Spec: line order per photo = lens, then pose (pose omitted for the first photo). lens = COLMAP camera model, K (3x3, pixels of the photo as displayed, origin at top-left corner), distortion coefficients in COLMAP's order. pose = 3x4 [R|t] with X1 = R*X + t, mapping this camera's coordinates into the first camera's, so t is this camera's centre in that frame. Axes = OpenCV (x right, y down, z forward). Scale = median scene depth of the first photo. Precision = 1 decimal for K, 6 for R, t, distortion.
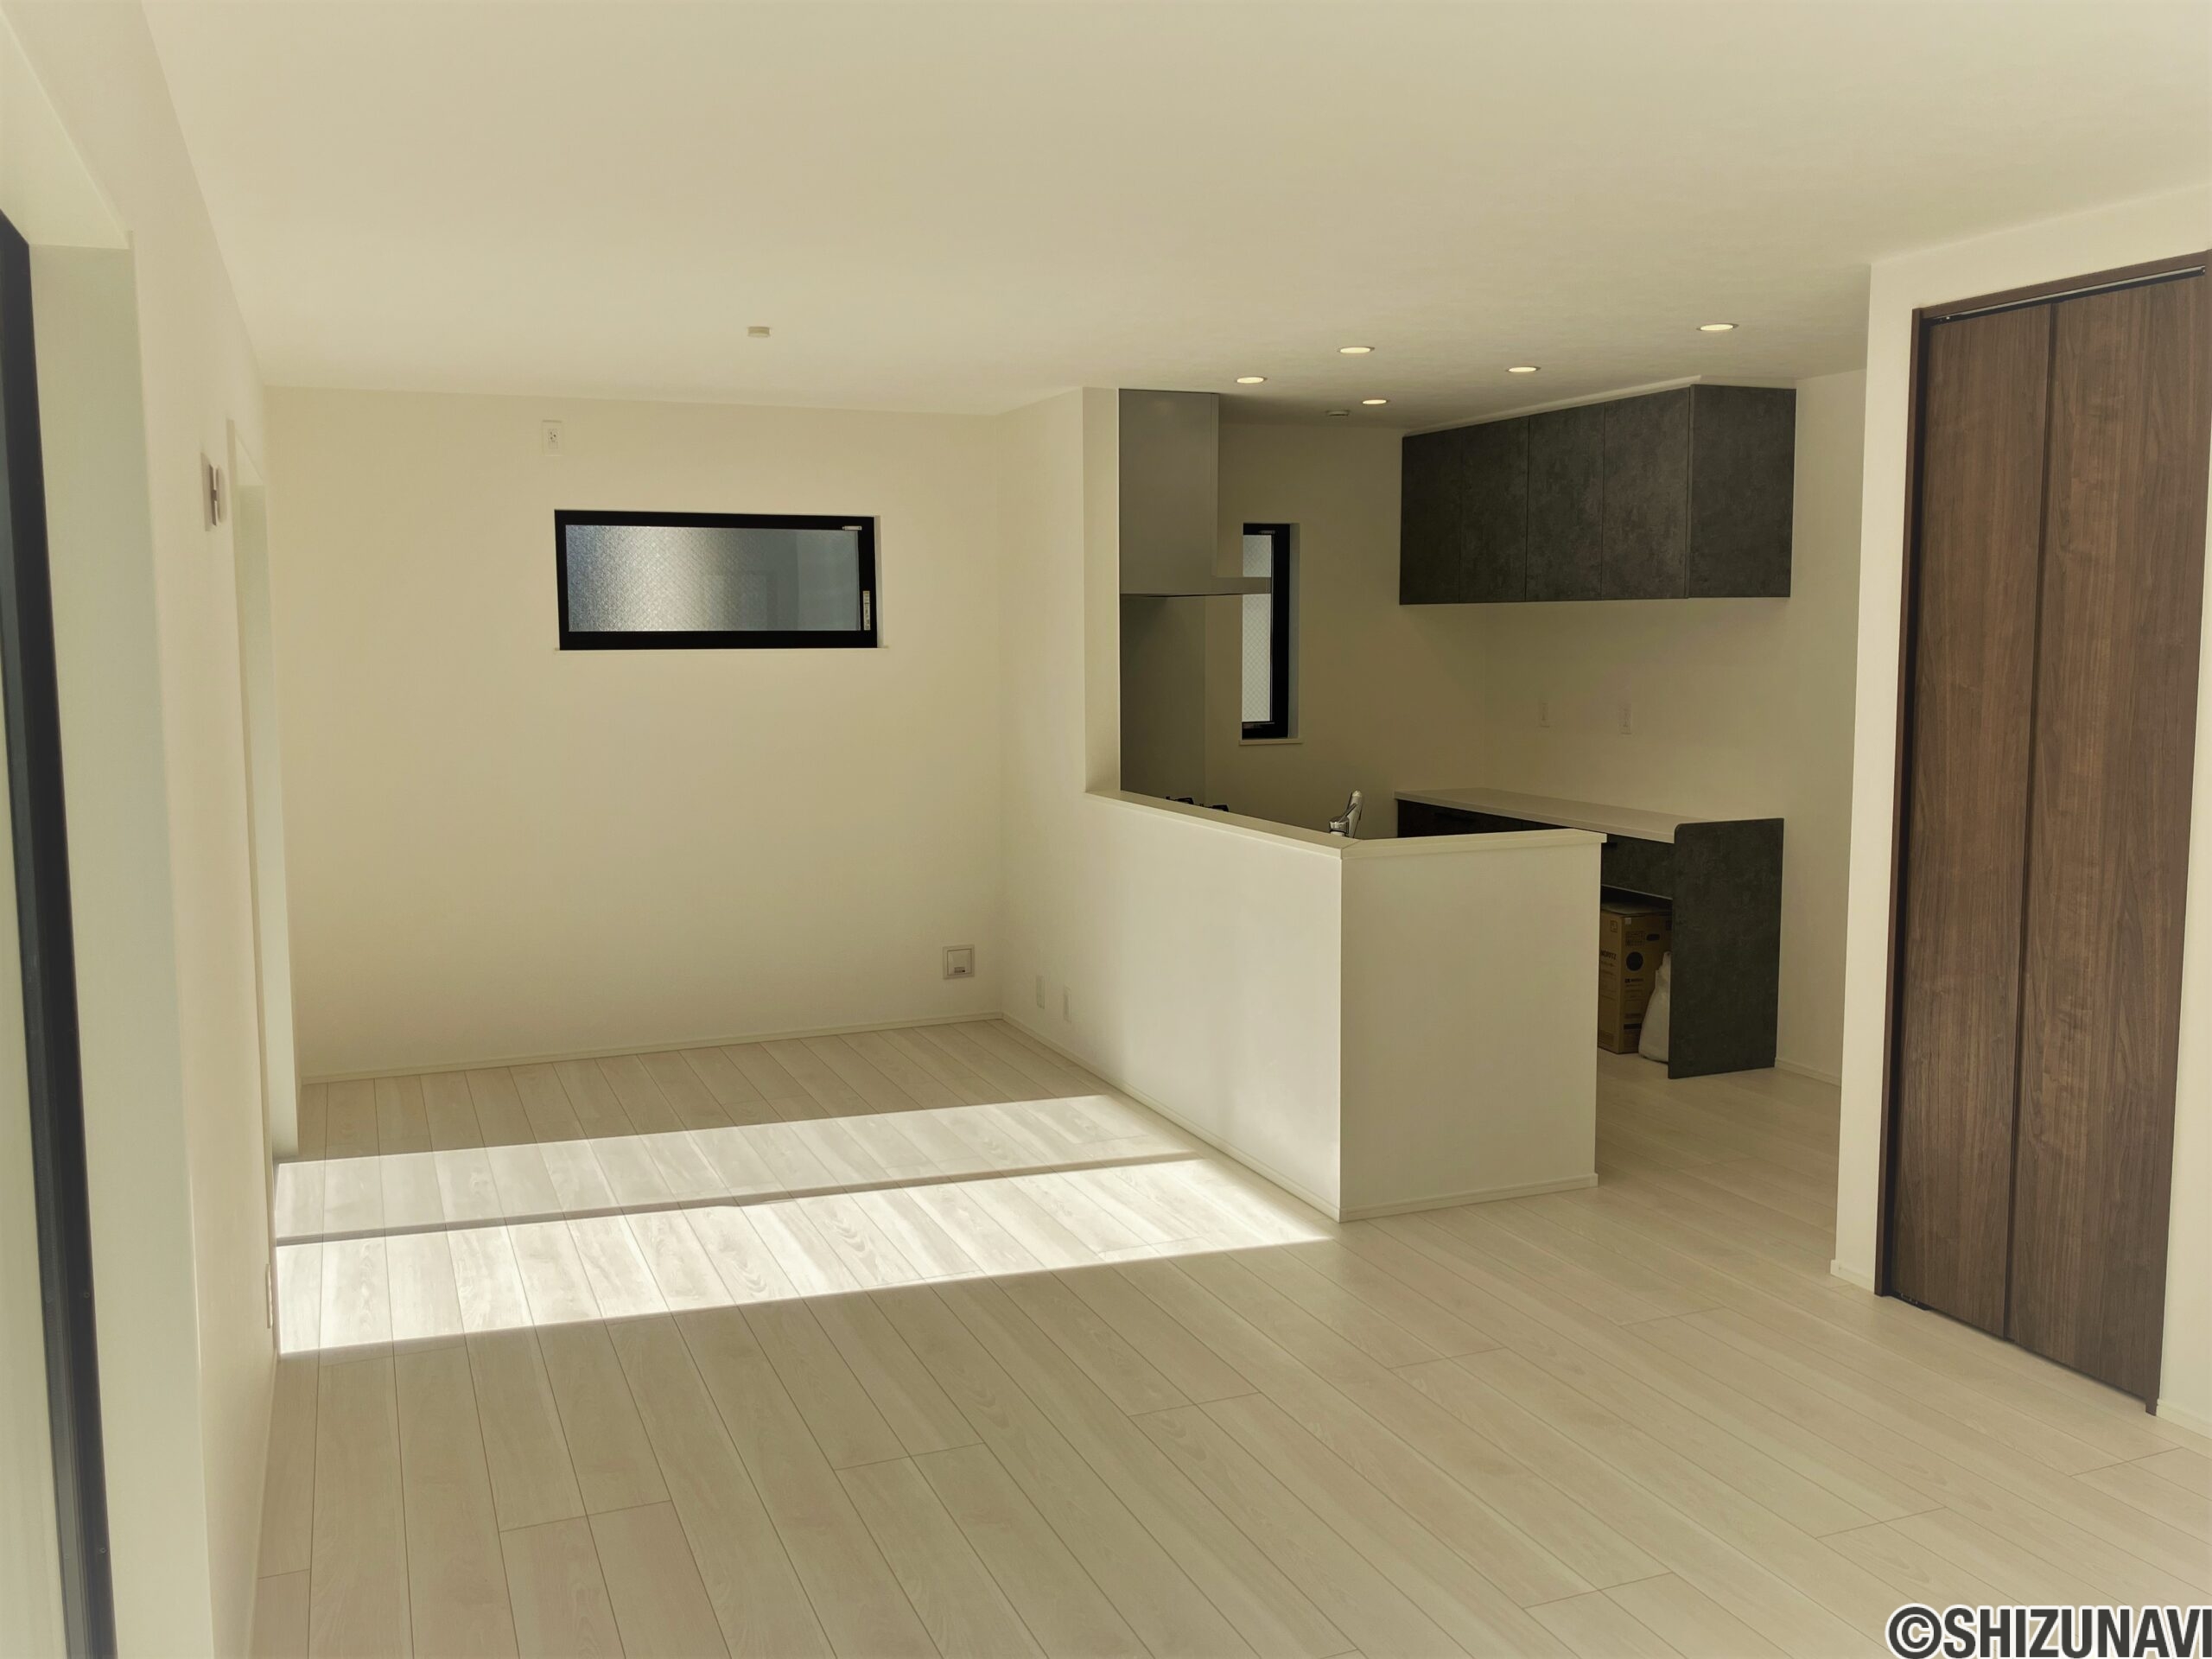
lens RADIAL K [[1841.9, 0, 1106.0], [0, 1841.9, 828.7], [0, 0, 1]] dist [0.043001, -0.037297]
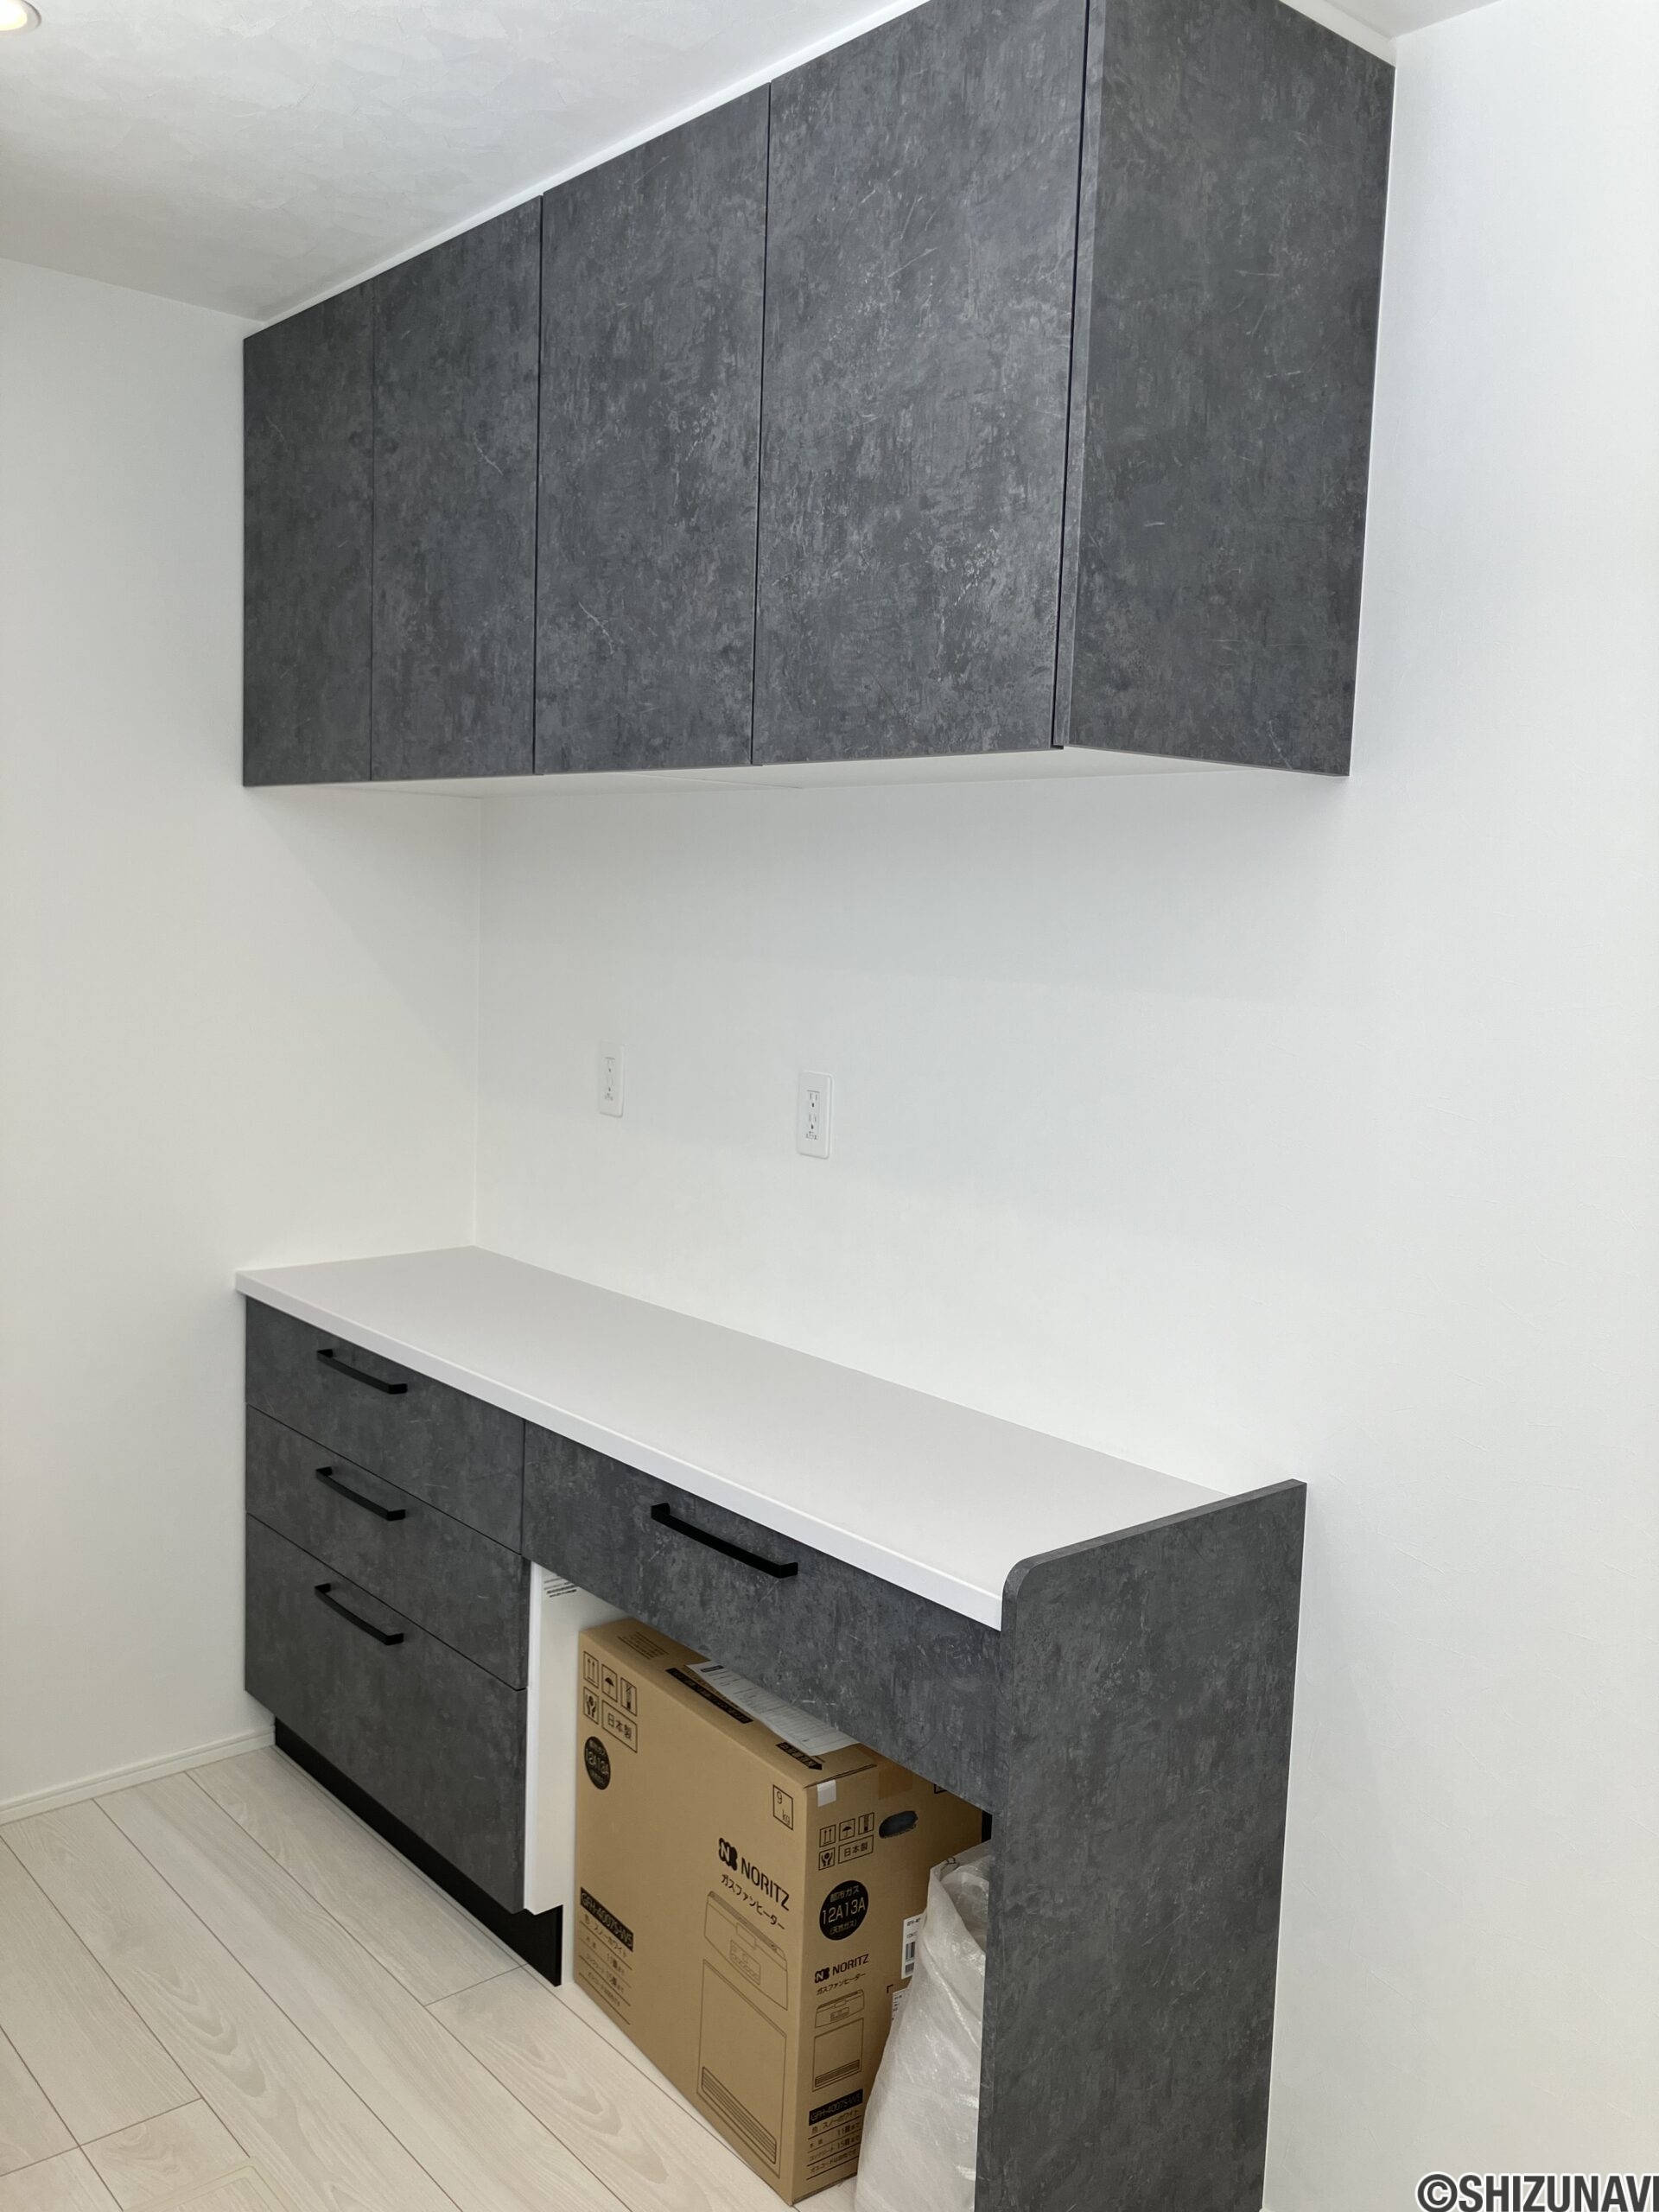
lens RADIAL K [[1841.9, 0, 826.5], [0, 1841.9, 1107.3], [0, 0, 1]] dist [0.043001, -0.037297]
pose [[0.952029, 0.006339, 0.305943, 0.192275], [-0.008913, 0.999936, 0.007018, -0.070939], [-0.305879, -0.009409, 0.952024, 0.727412]]
